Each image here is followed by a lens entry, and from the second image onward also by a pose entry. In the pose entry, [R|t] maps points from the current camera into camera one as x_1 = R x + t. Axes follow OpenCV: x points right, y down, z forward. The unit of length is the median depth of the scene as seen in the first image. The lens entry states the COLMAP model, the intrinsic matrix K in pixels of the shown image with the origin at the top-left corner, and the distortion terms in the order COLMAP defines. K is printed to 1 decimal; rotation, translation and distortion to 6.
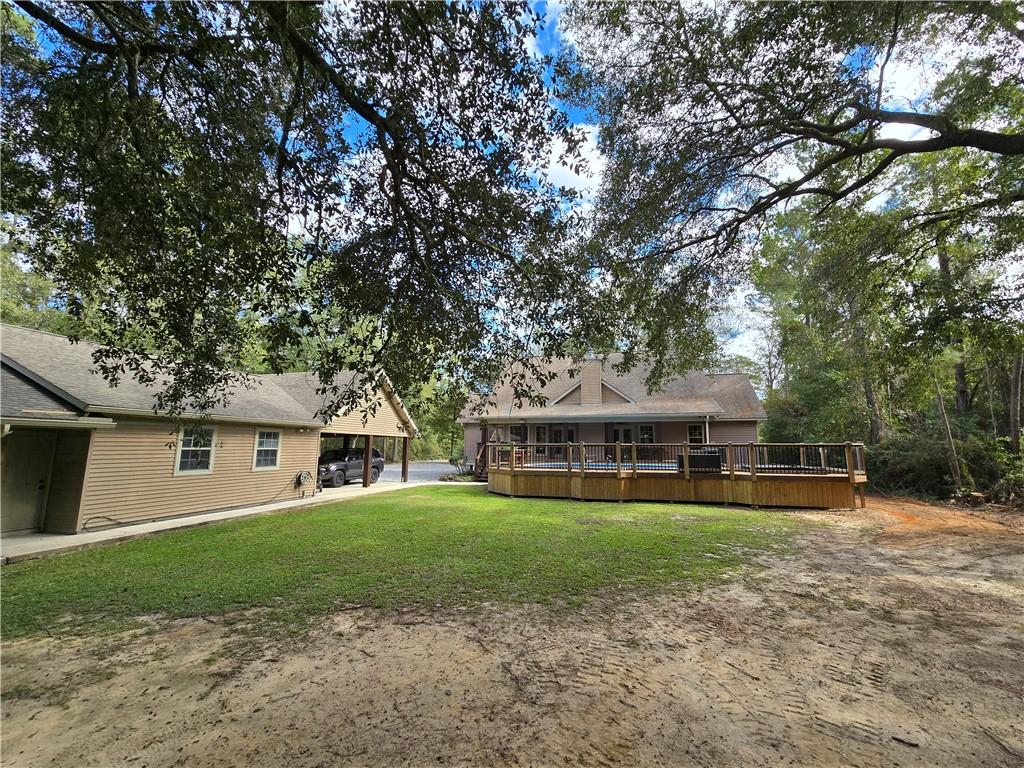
lens RADIAL K [[417.4, 0, 517.8], [0, 417.4, 383.8], [0, 0, 1]] dist [-0.001787, -0.000226]
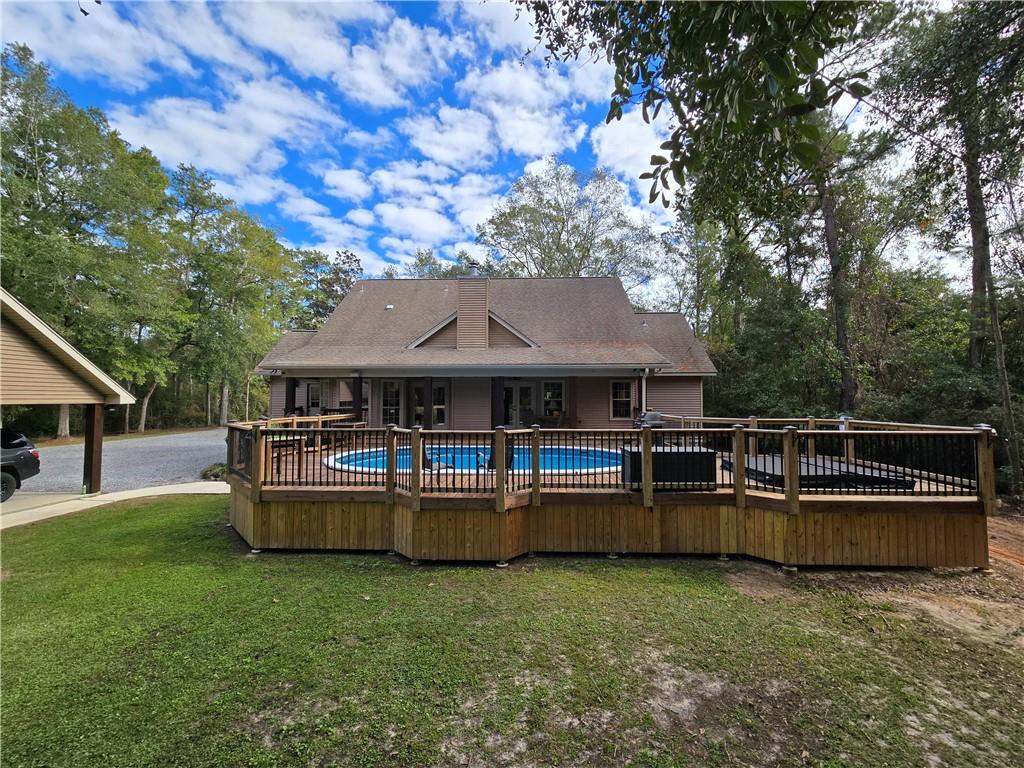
lens RADIAL K [[417.4, 0, 517.8], [0, 417.4, 383.8], [0, 0, 1]] dist [-0.001787, -0.000226]
pose [[0.973184, 0.004146, 0.229992, 0.239885], [-0.030637, 0.993266, 0.111734, 0.073440], [-0.227980, -0.115784, 0.966757, 0.891445]]
